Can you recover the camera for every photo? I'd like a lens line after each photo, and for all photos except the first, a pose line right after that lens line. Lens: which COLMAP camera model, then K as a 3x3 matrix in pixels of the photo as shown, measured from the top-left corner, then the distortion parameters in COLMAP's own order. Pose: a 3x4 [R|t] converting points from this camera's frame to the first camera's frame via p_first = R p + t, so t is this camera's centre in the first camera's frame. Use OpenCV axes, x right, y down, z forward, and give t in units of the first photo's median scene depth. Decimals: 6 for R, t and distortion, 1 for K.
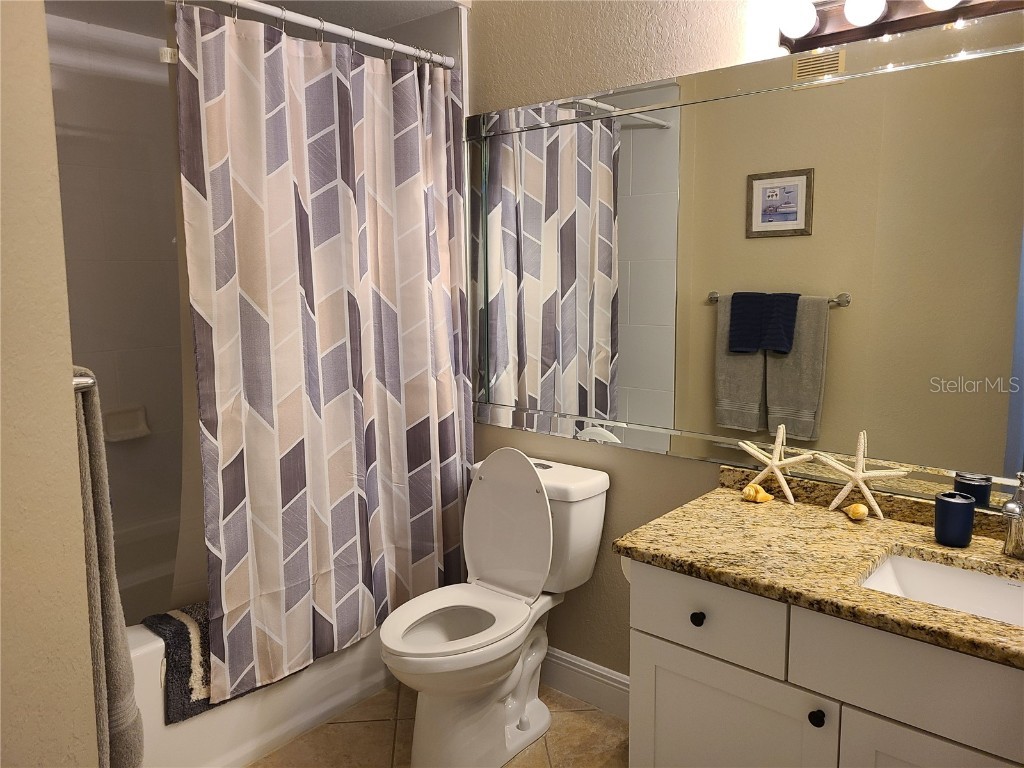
lens RADIAL K [[775.2, 0, 484.0], [0, 775.2, 381.4], [0, 0, 1]] dist [0.037789, -0.008912]
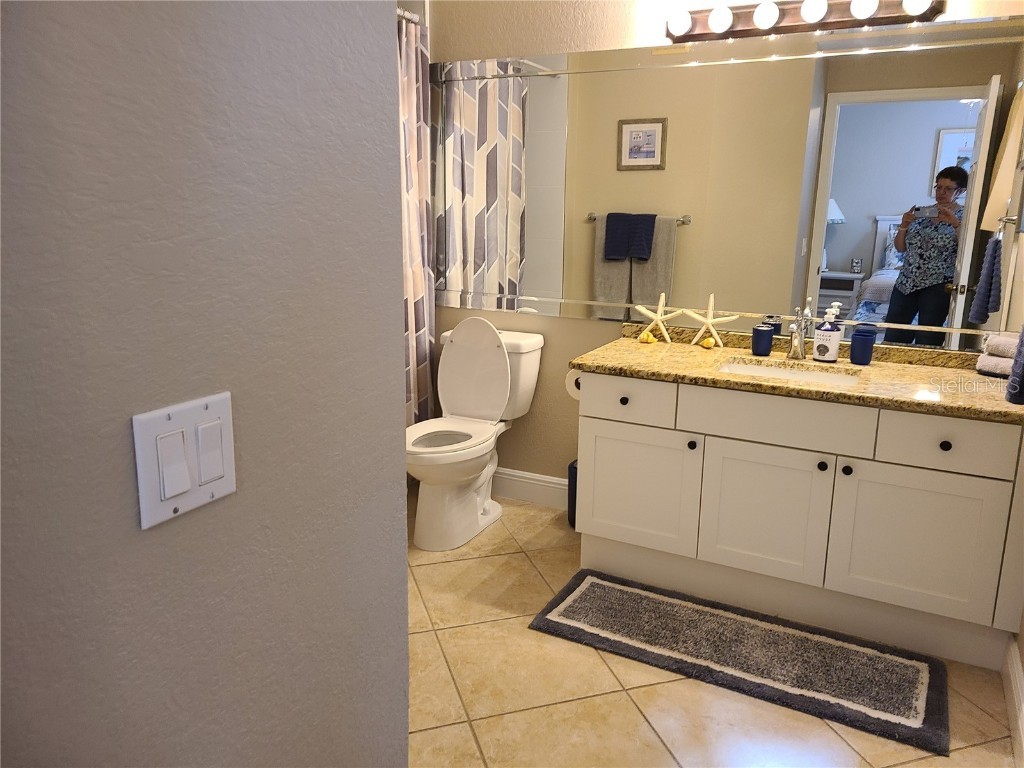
lens RADIAL K [[764.8, 0, 512.0], [0, 764.8, 384.0], [0, 0, 1]] dist [0.042236, -0.011347]
pose [[0.970455, -0.029764, 0.239440, -0.212623], [0.007856, 0.995734, 0.091936, 0.072193], [-0.241155, -0.087339, 0.966549, -0.314015]]
